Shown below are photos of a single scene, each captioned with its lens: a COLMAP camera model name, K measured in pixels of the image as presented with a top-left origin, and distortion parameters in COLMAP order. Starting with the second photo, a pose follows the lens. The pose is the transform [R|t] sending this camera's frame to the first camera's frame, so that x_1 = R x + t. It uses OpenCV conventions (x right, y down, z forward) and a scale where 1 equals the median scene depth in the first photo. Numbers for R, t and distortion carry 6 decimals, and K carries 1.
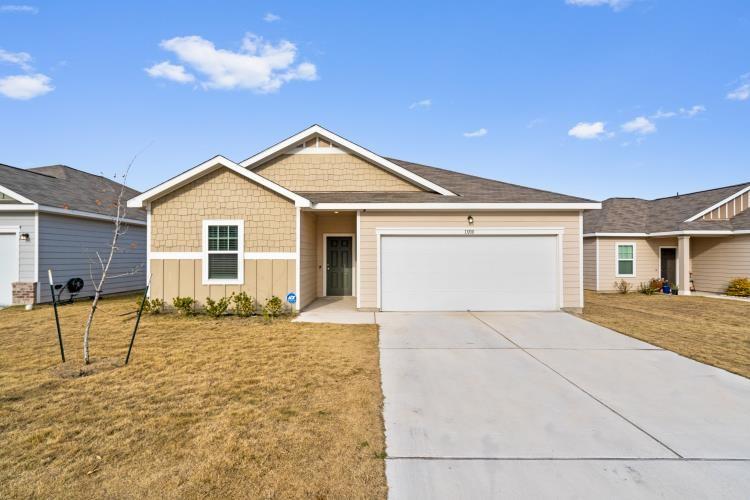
lens RADIAL K [[352.6, 0, 393.2], [0, 352.6, 252.4], [0, 0, 1]] dist [0.001880, 0.000432]
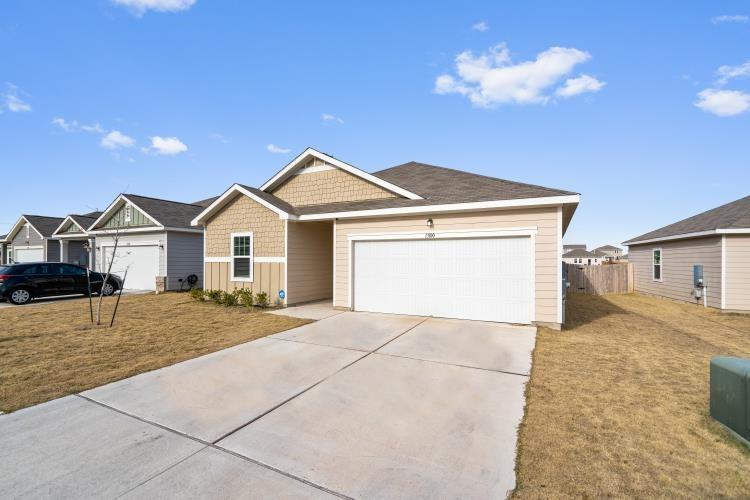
lens RADIAL K [[352.6, 0, 393.2], [0, 352.6, 258.3], [0, 0, 1]] dist [0.001880, 0.000432]
pose [[0.886482, 0.000017, -0.462762, 0.593391], [0.001844, 0.999992, 0.003568, 0.001170], [0.462758, -0.004016, 0.886475, 0.094639]]
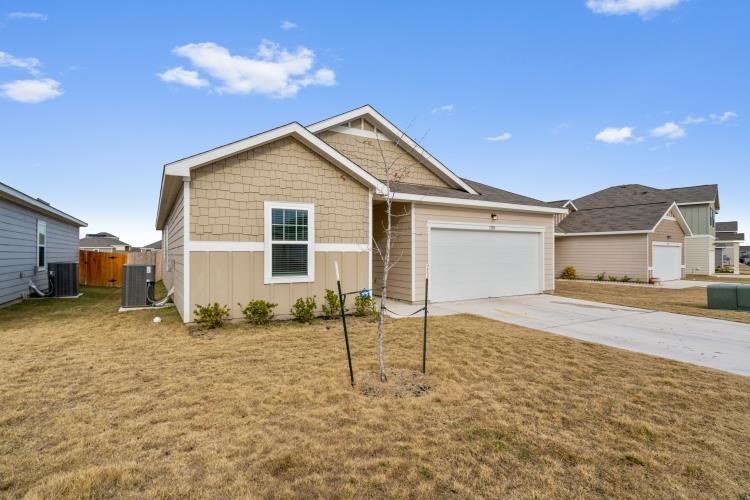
lens RADIAL K [[365.5, 0, 396.8], [0, 365.5, 250.6], [0, 0, 1]] dist [0.001177, 0.000683]
pose [[0.860337, 0.003646, 0.509713, -0.667724], [-0.006428, 0.999973, 0.003696, 0.012520], [-0.509686, -0.006456, 0.860337, 0.148149]]
